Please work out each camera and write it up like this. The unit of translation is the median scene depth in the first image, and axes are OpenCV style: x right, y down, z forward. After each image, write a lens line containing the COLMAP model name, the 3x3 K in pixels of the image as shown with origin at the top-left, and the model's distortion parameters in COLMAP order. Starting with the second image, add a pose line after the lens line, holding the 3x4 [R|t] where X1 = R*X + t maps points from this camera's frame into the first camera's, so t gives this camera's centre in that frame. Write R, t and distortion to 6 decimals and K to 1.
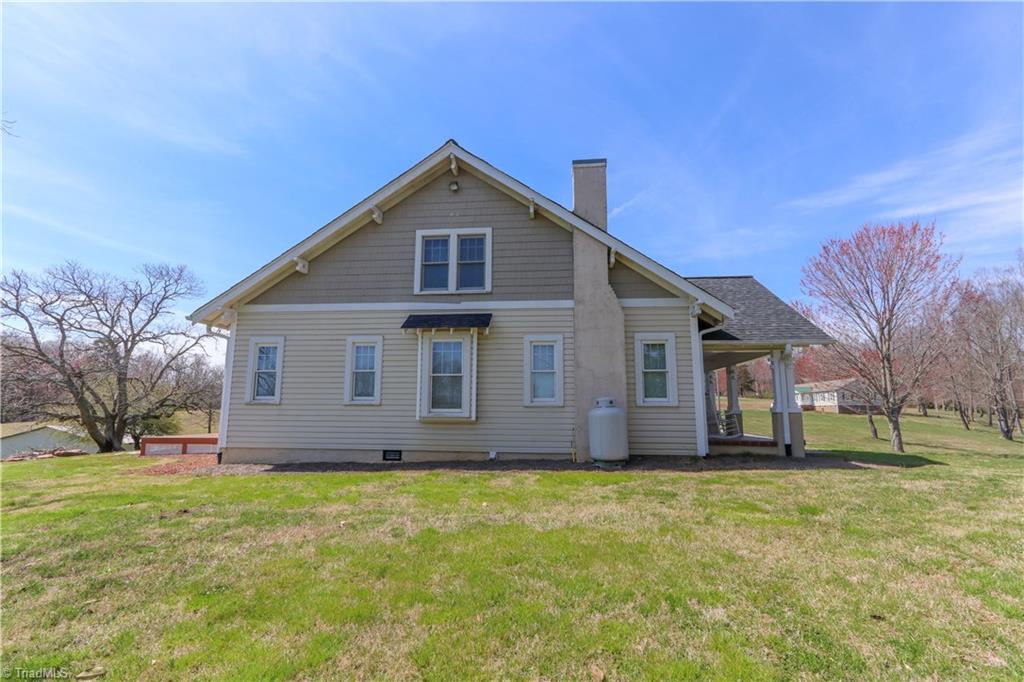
lens RADIAL K [[470.9, 0, 508.2], [0, 470.9, 347.1], [0, 0, 1]] dist [0.001600, 0.000589]
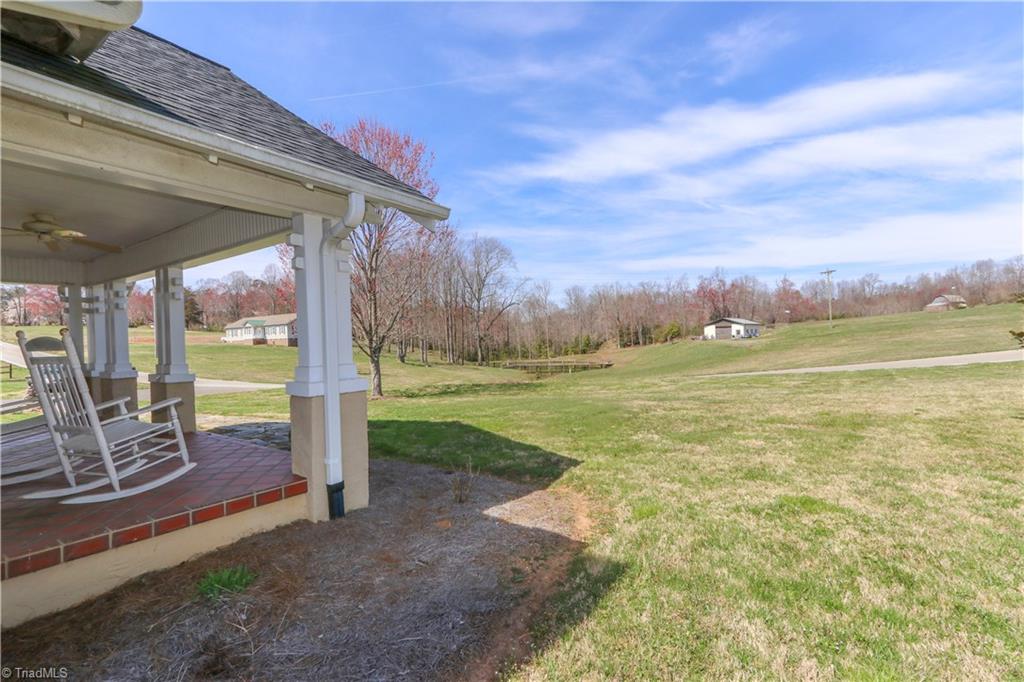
lens RADIAL K [[470.9, 0, 508.2], [0, 470.9, 347.1], [0, 0, 1]] dist [0.001600, 0.000589]
pose [[0.491779, -0.030081, 0.870200, 0.048271], [-0.093988, 0.991730, 0.087398, 0.008364], [-0.865632, -0.124769, 0.484885, 0.099775]]
